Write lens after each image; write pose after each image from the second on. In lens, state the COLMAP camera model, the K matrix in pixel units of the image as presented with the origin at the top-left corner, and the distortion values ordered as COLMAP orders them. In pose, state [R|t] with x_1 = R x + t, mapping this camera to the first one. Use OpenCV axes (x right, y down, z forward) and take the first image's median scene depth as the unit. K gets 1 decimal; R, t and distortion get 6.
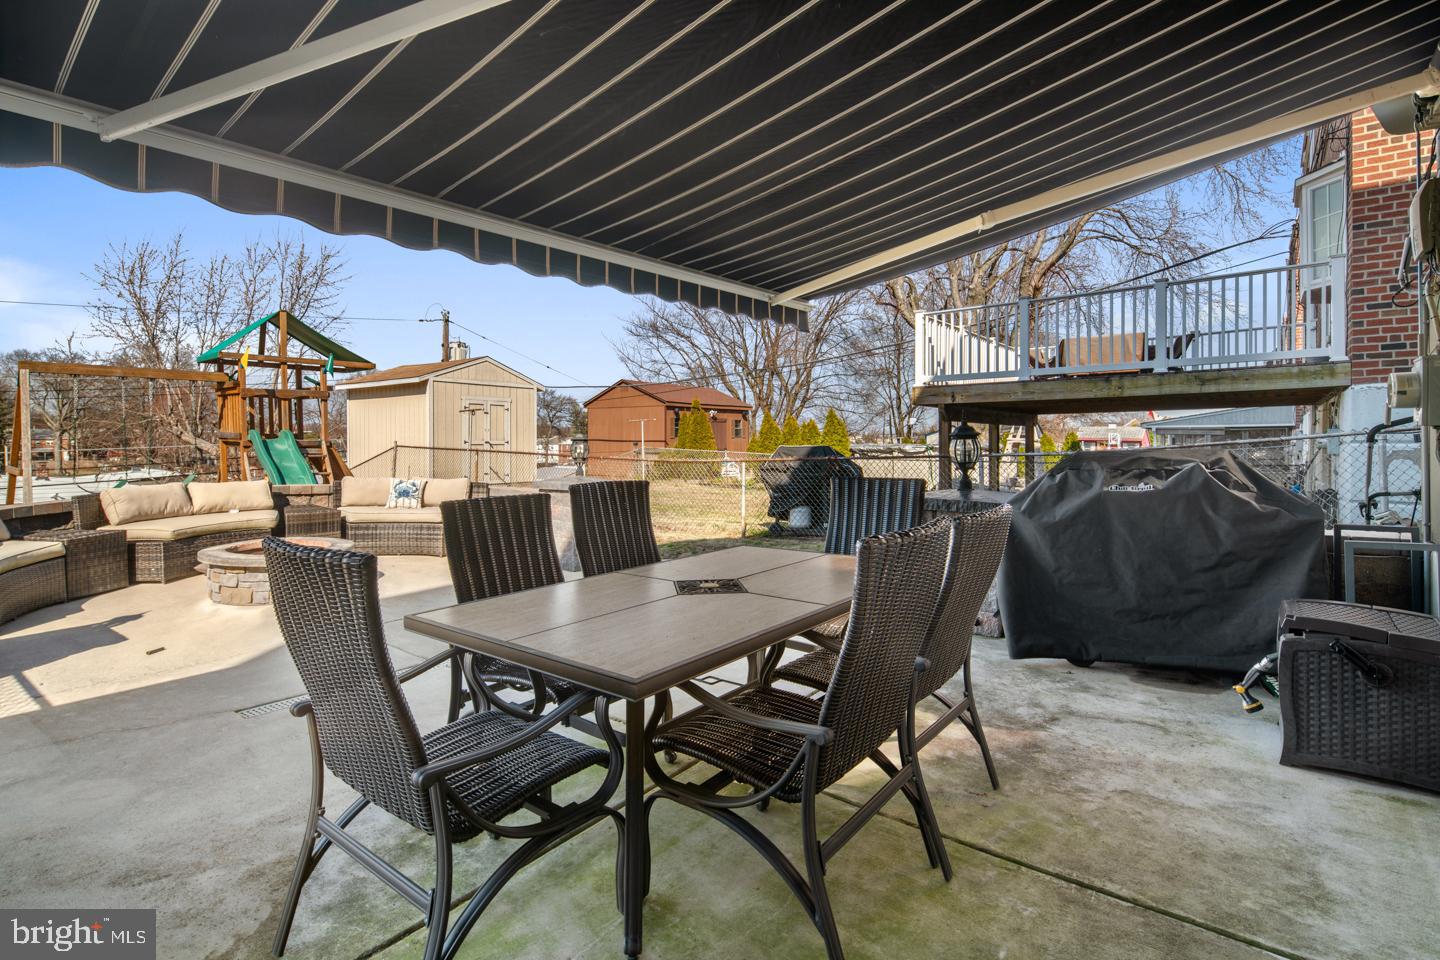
lens RADIAL K [[702.6, 0, 700.6], [0, 702.6, 446.7], [0, 0, 1]] dist [0.001258, -0.000371]
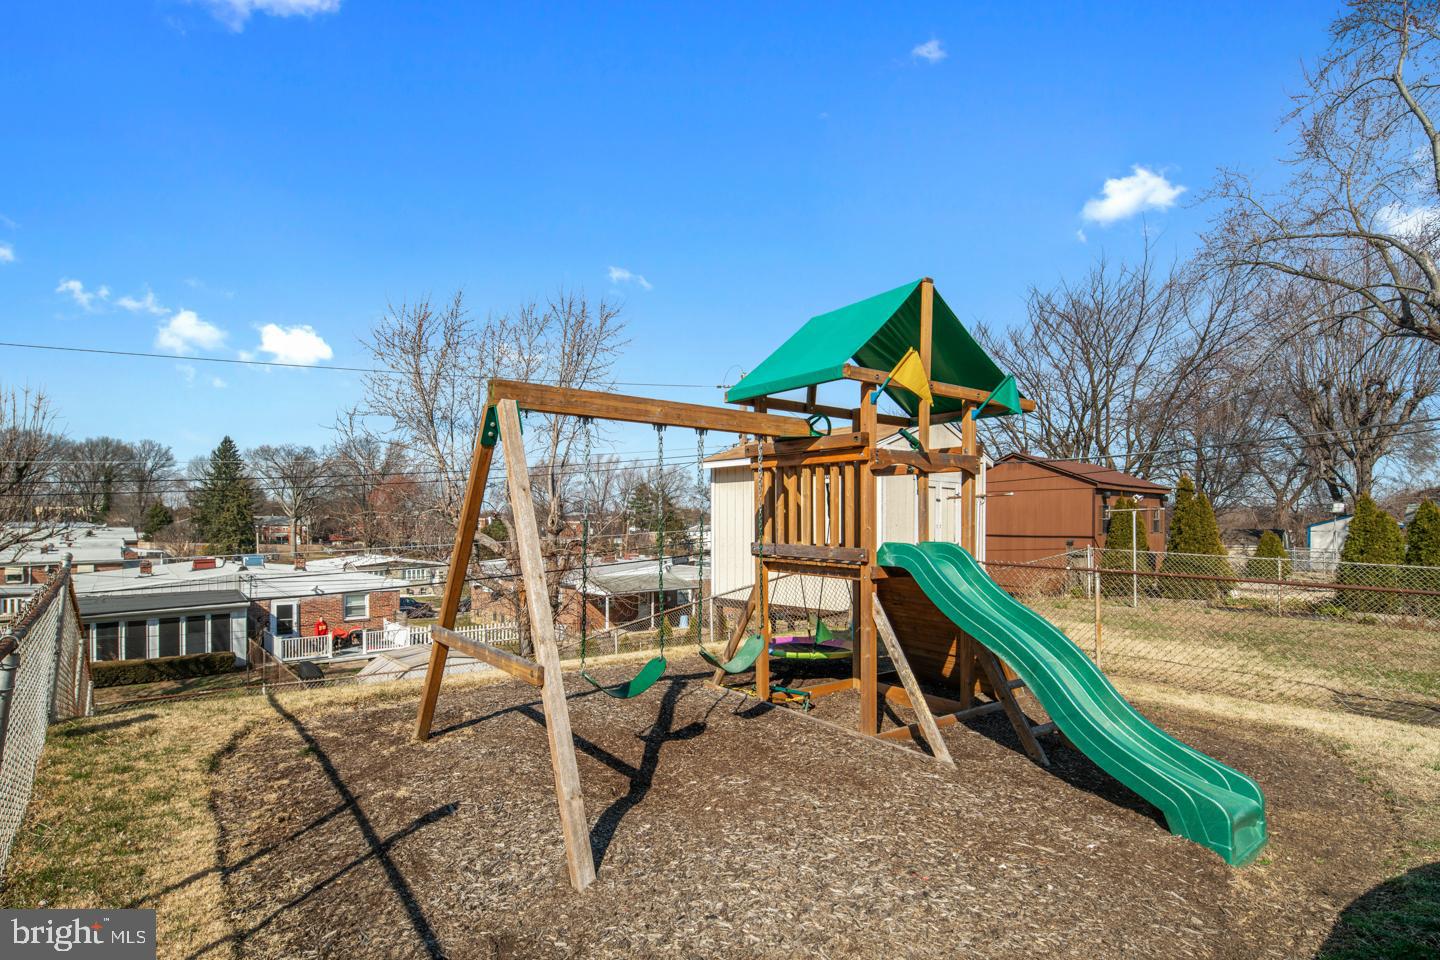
lens RADIAL K [[712.7, 0, 720.4], [0, 712.7, 528.0], [0, 0, 1]] dist [0.004582, -0.000162]
pose [[0.980704, 0.002337, -0.195483, -0.393272], [-0.003747, 0.999970, -0.006847, -0.017723], [0.195461, 0.007448, 0.980683, 0.321630]]
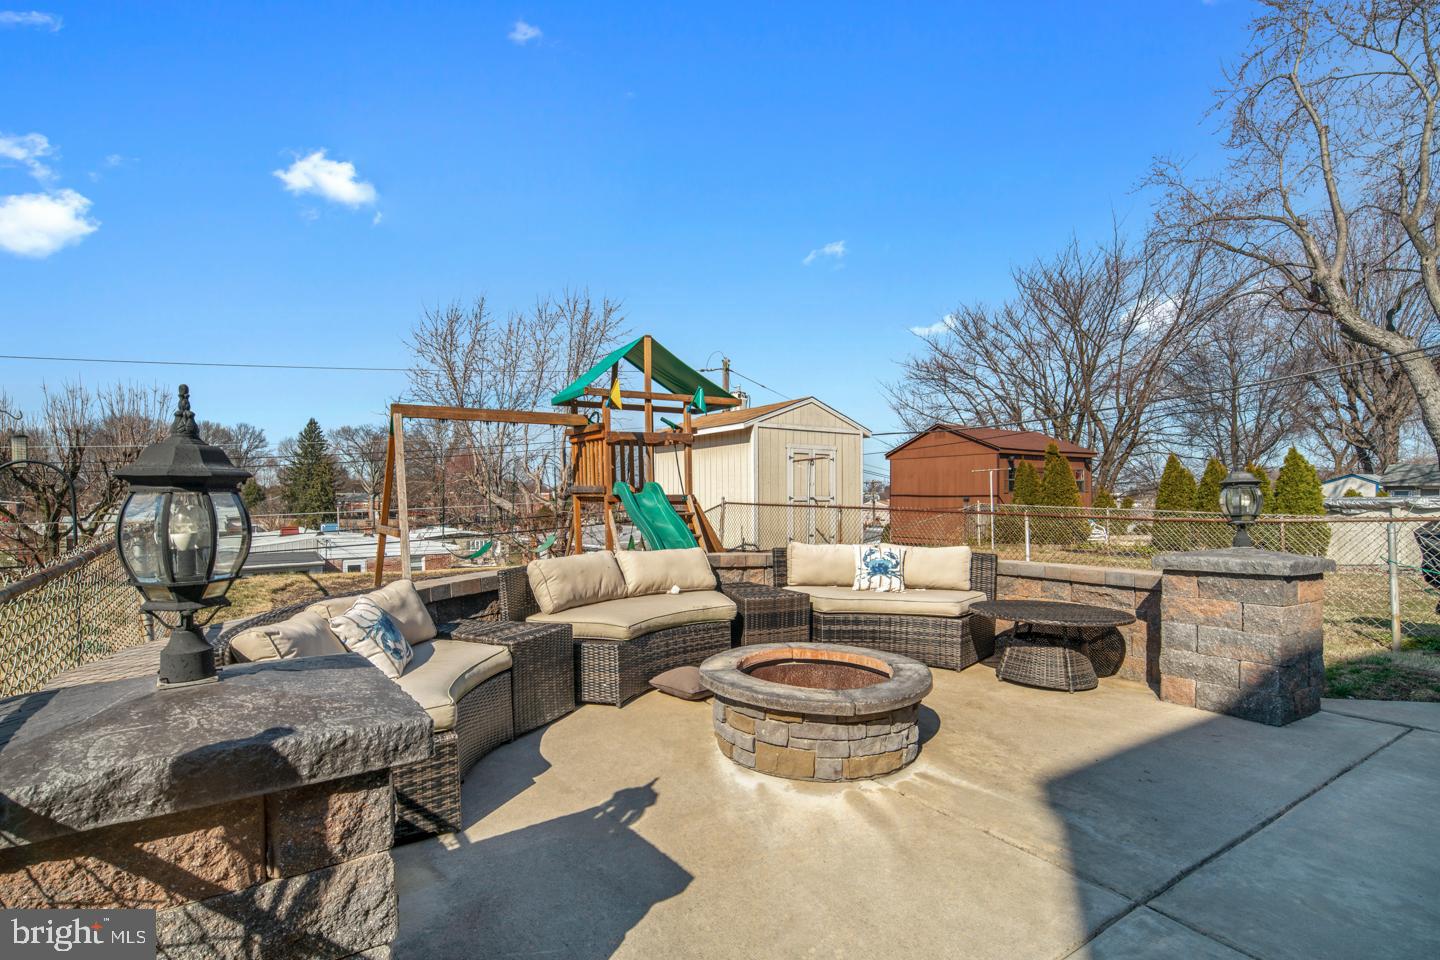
lens RADIAL K [[724.1, 0, 713.7], [0, 724.1, 508.5], [0, 0, 1]] dist [-0.000027, 0.000232]
pose [[0.956119, -0.003432, -0.292957, -0.170028], [0.004510, 0.999985, 0.003007, 0.002900], [0.292943, -0.004196, 0.956121, 0.135259]]
